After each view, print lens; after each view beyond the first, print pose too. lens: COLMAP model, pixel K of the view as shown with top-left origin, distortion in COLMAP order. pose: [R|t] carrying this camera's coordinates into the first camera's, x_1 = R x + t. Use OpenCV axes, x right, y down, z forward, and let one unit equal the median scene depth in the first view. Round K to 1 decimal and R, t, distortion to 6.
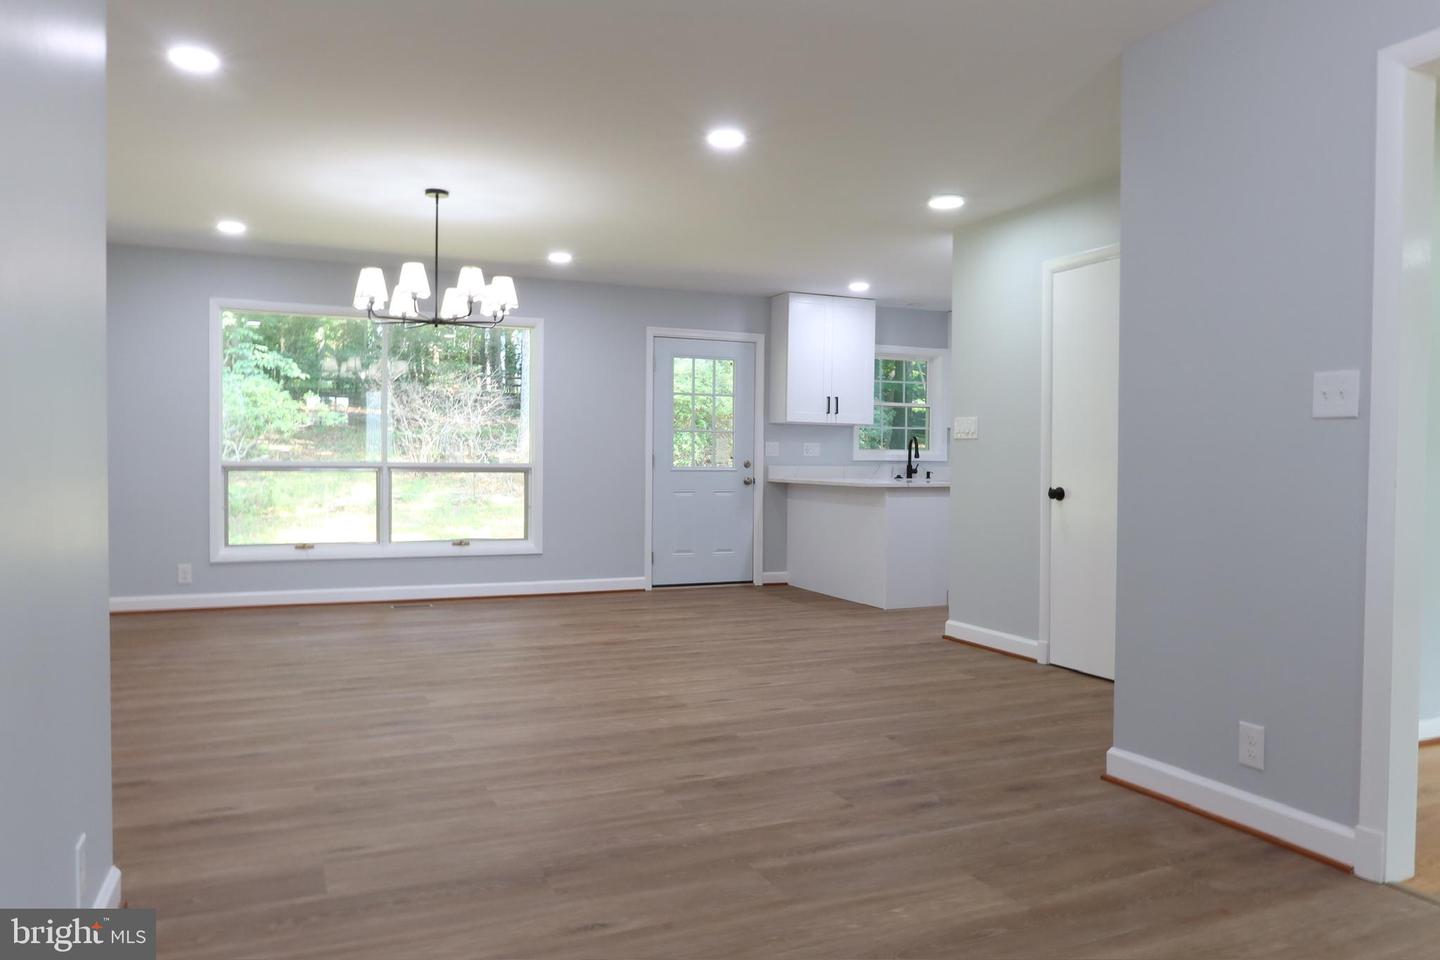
lens RADIAL K [[991.7, 0, 720.0], [0, 991.7, 480.0], [0, 0, 1]] dist [-0.021957, 0.000227]
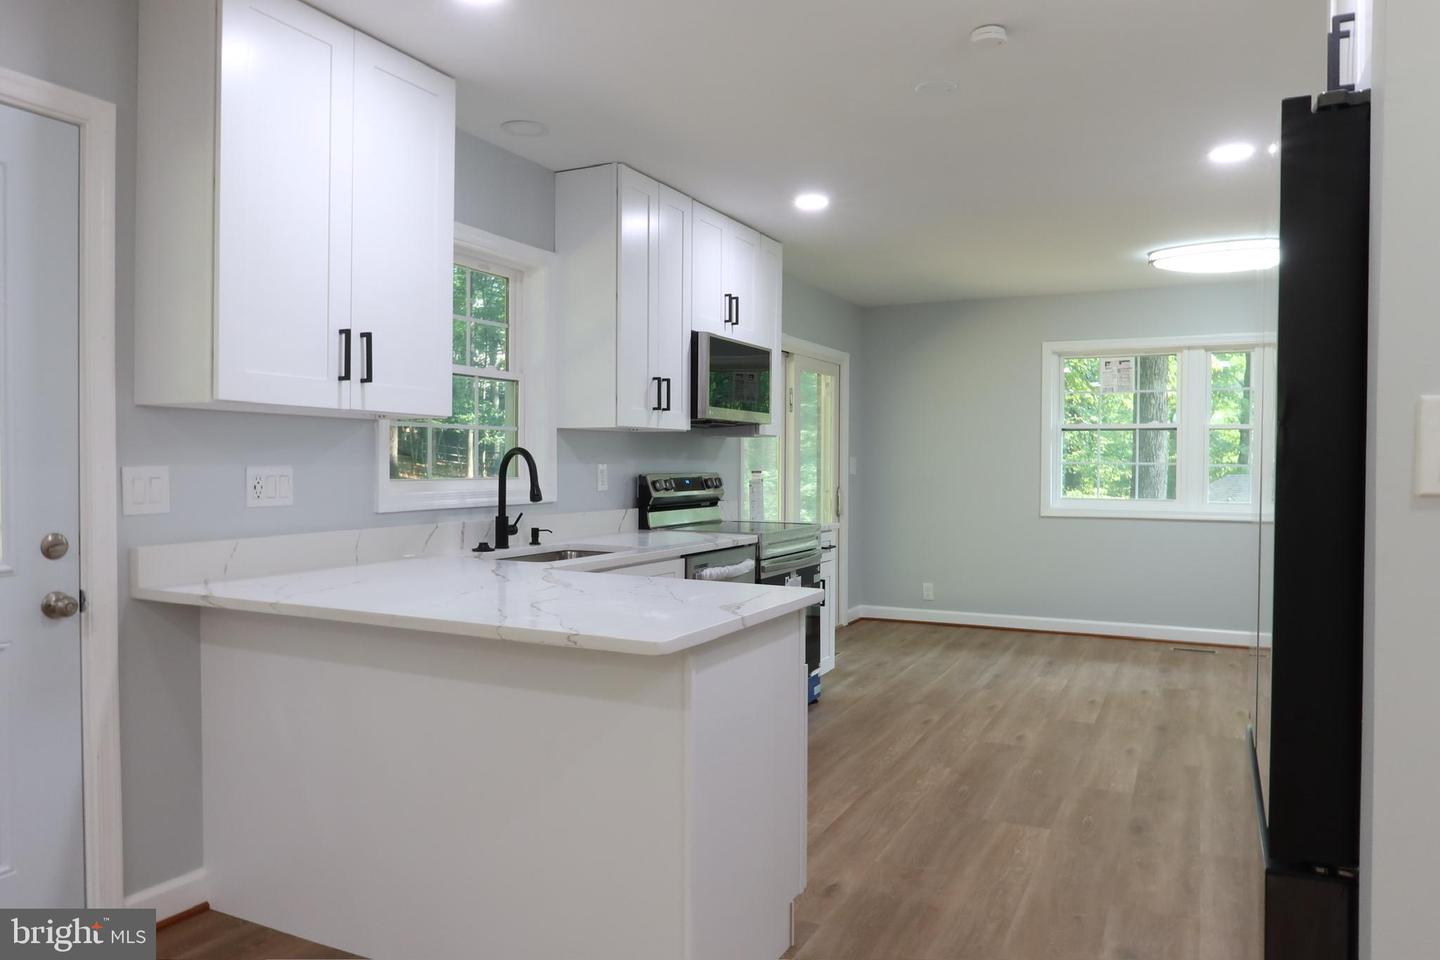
lens RADIAL K [[991.7, 0, 720.0], [0, 991.7, 480.0], [0, 0, 1]] dist [-0.021957, 0.000227]
pose [[0.764018, -0.016253, 0.644991, -0.007700], [0.014084, 0.999865, 0.008512, -0.033977], [-0.645042, 0.002580, 0.764143, 0.650146]]
